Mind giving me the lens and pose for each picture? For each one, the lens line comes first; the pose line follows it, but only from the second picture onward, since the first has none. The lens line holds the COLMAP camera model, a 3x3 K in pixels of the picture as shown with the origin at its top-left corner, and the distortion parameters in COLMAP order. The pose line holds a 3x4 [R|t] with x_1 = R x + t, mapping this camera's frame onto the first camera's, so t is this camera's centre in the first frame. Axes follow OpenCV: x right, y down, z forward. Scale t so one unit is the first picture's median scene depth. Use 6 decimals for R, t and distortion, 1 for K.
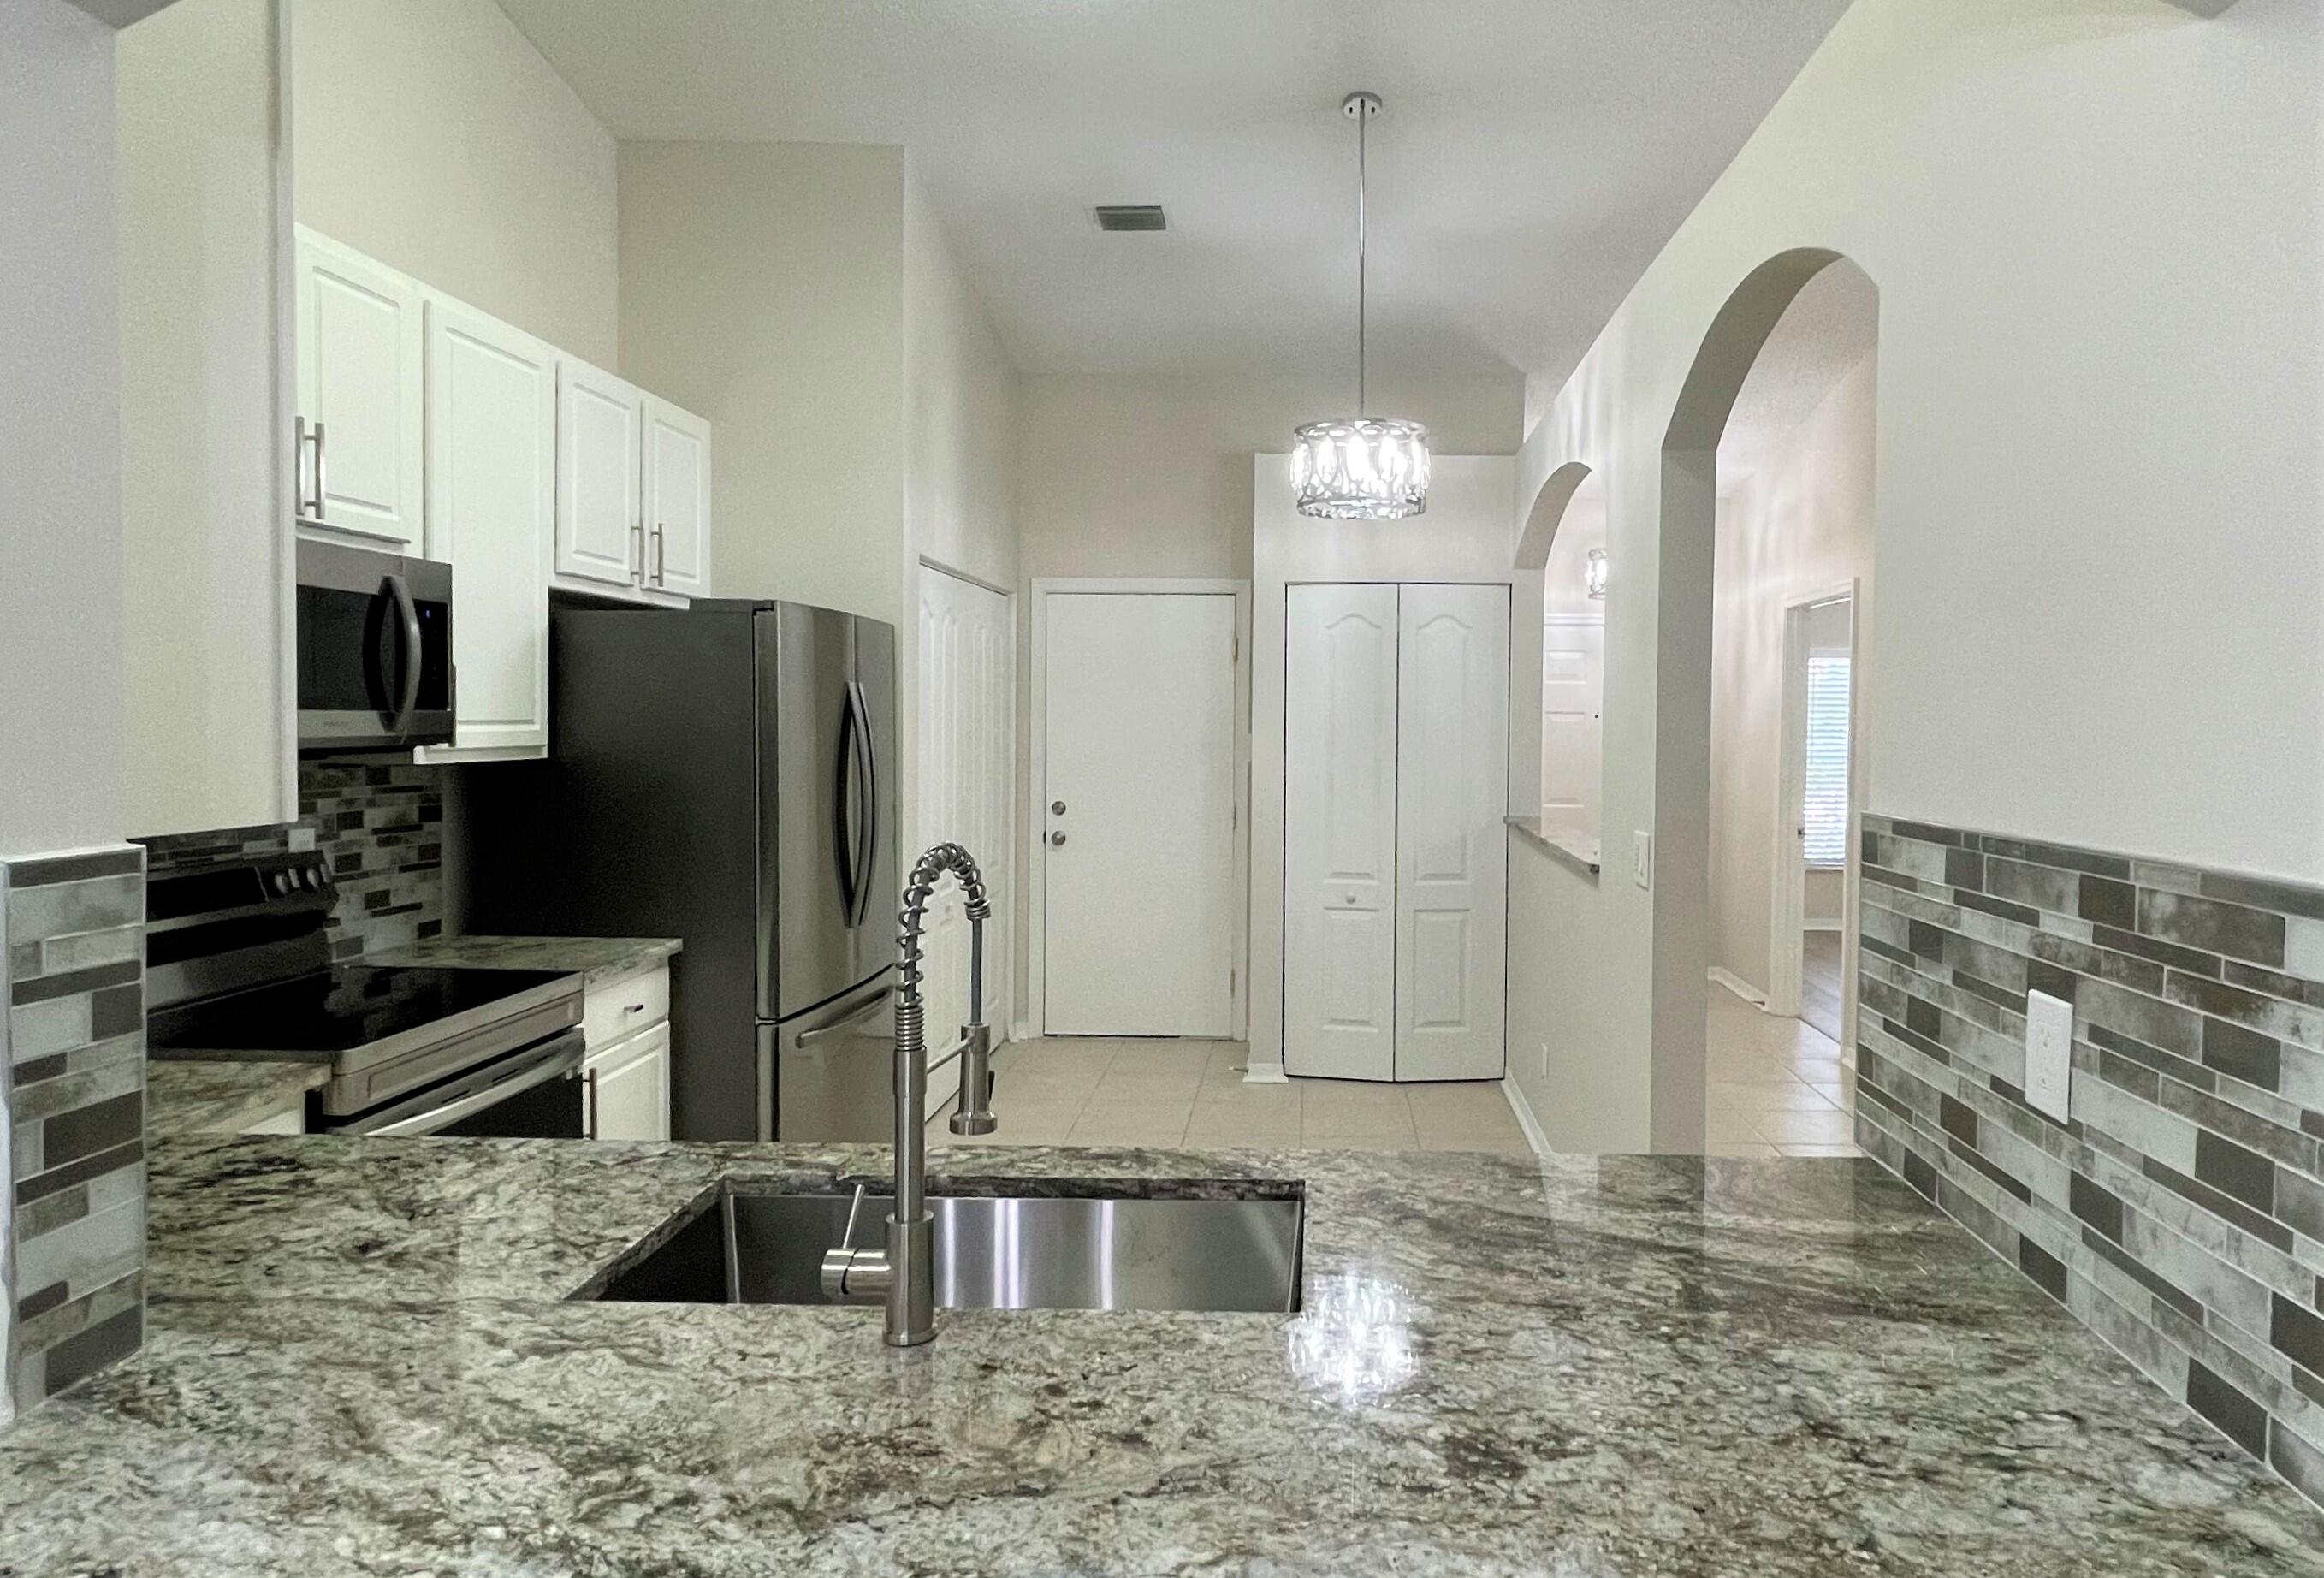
lens RADIAL K [[1374.9, 0, 1277.0], [0, 1374.9, 753.1], [0, 0, 1]] dist [0.002662, -0.001923]
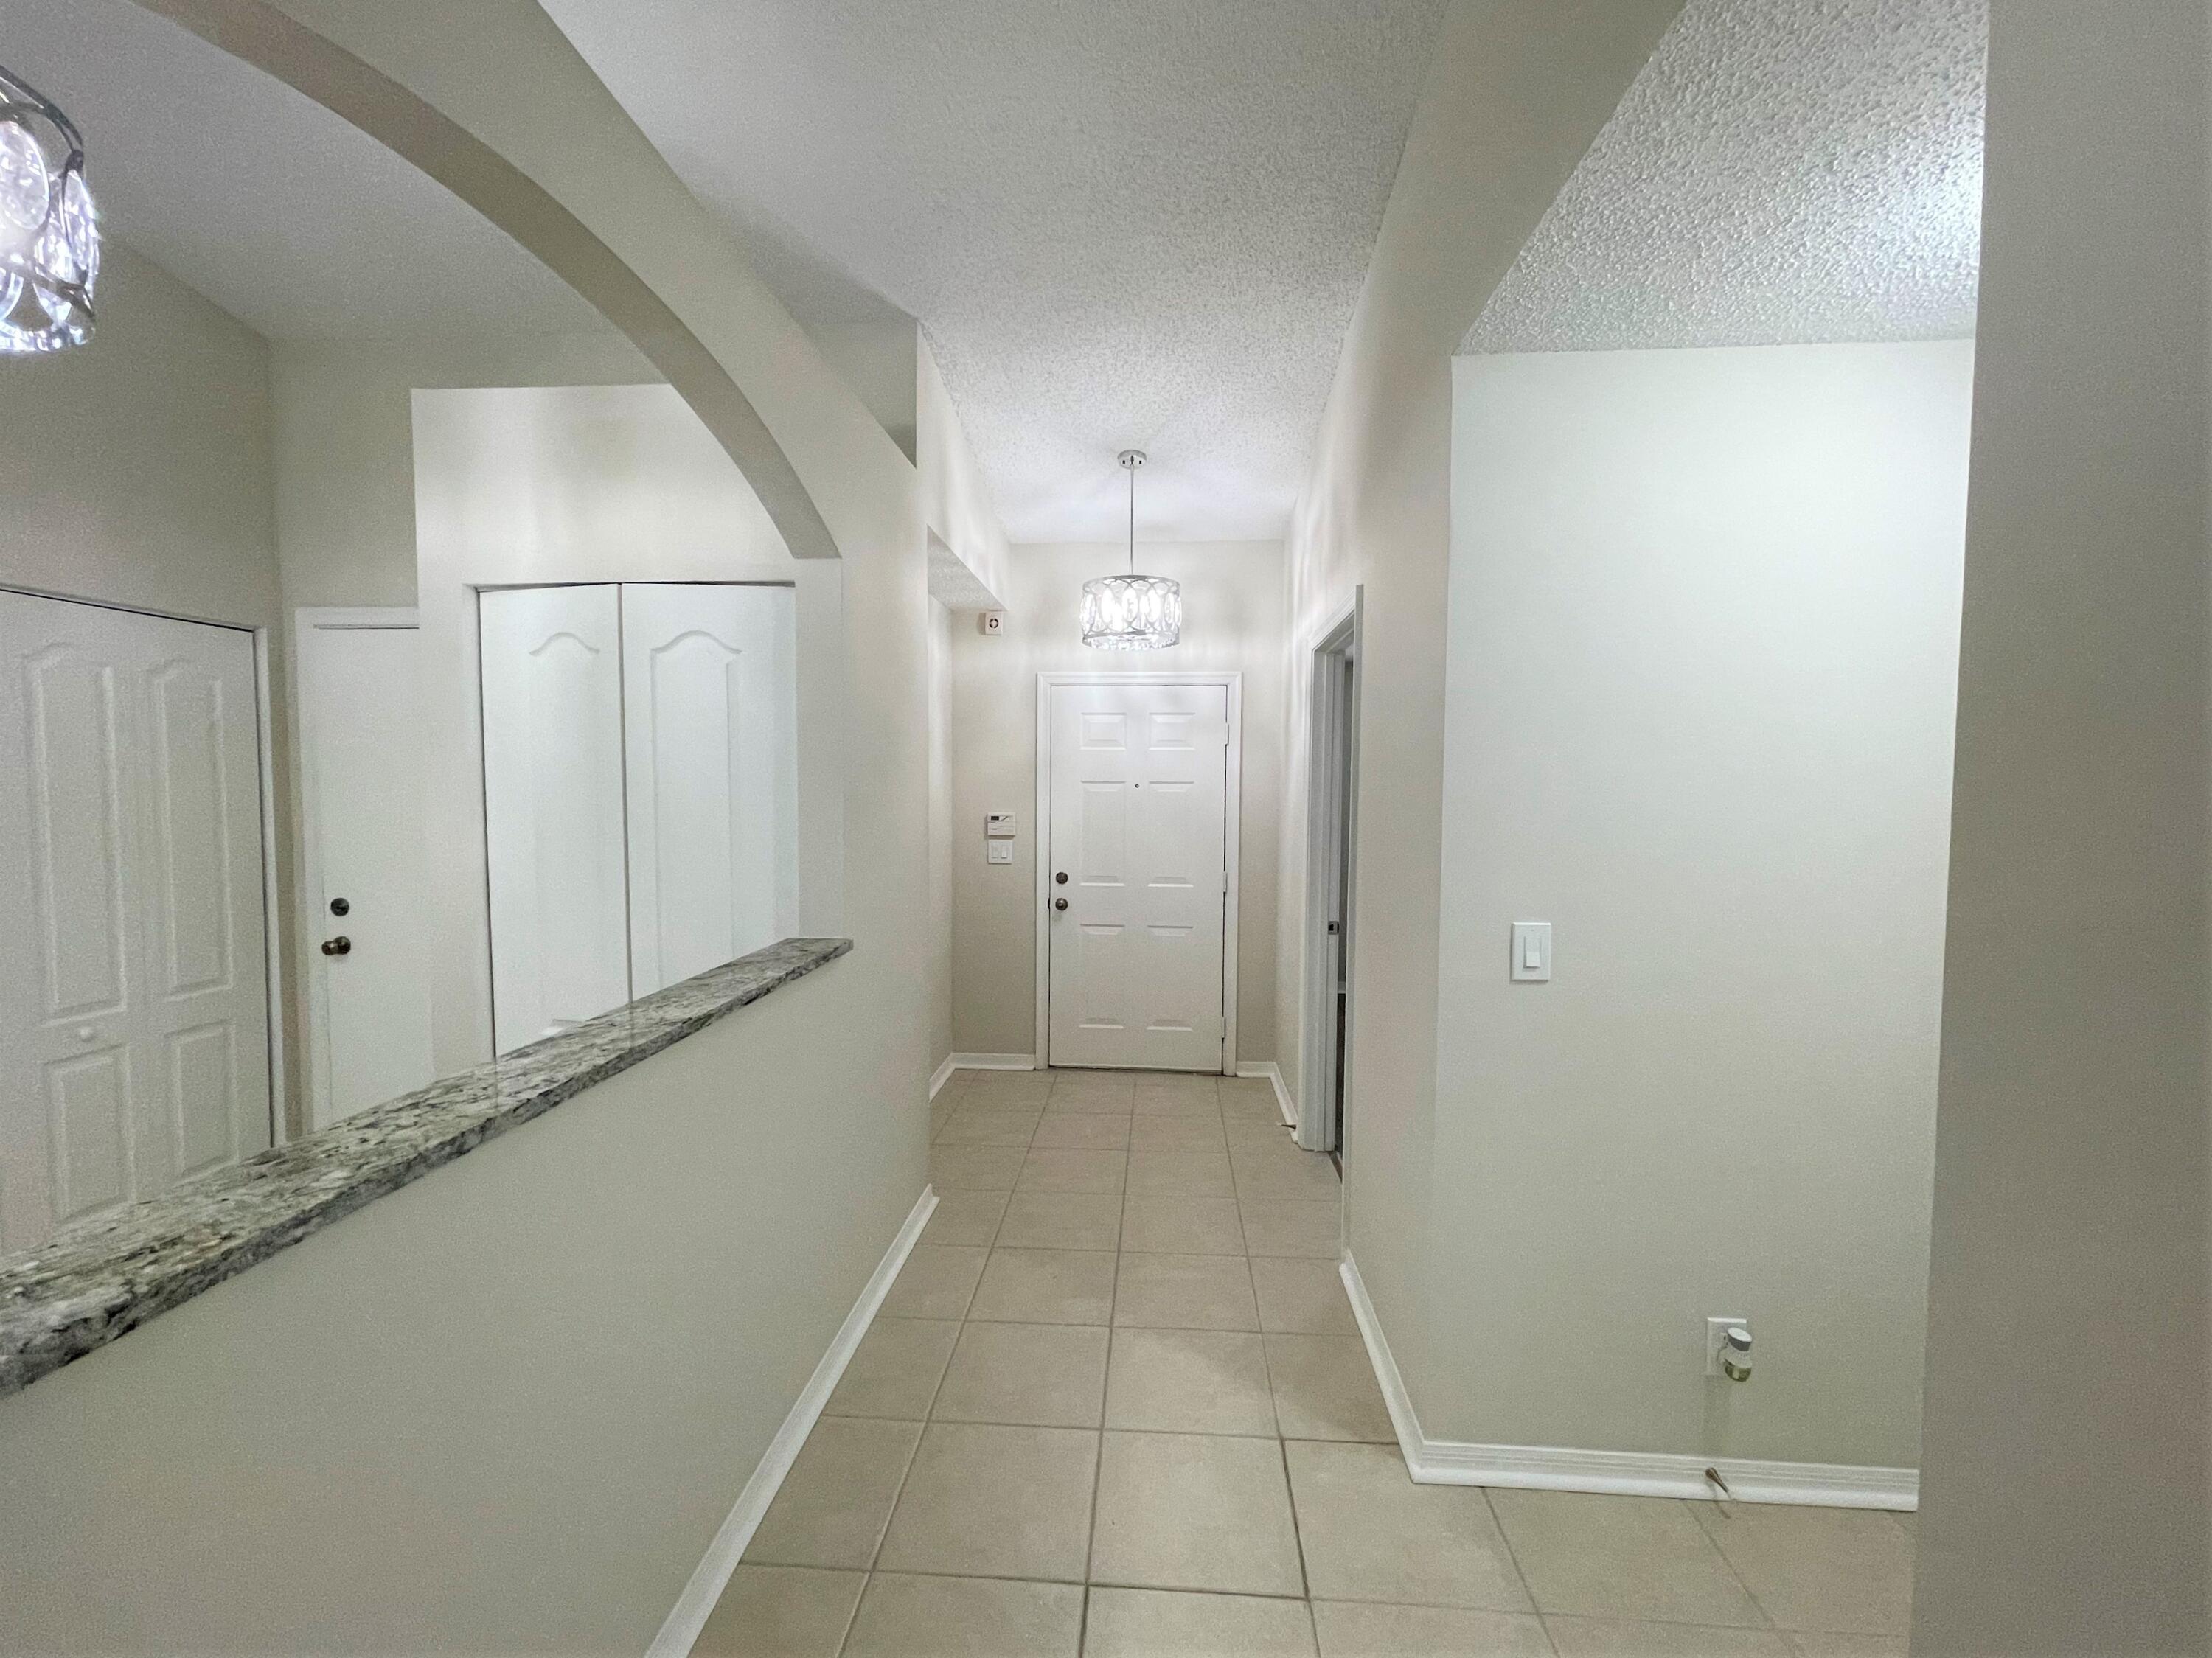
lens RADIAL K [[906.4, 0, 1094.3], [0, 906.4, 832.3], [0, 0, 1]] dist [0.001873, 0.000273]
pose [[0.998795, -0.000487, -0.049070, 0.612534], [0.001676, 0.999706, 0.024184, -0.028893], [0.049044, -0.024237, 0.998503, 1.056472]]
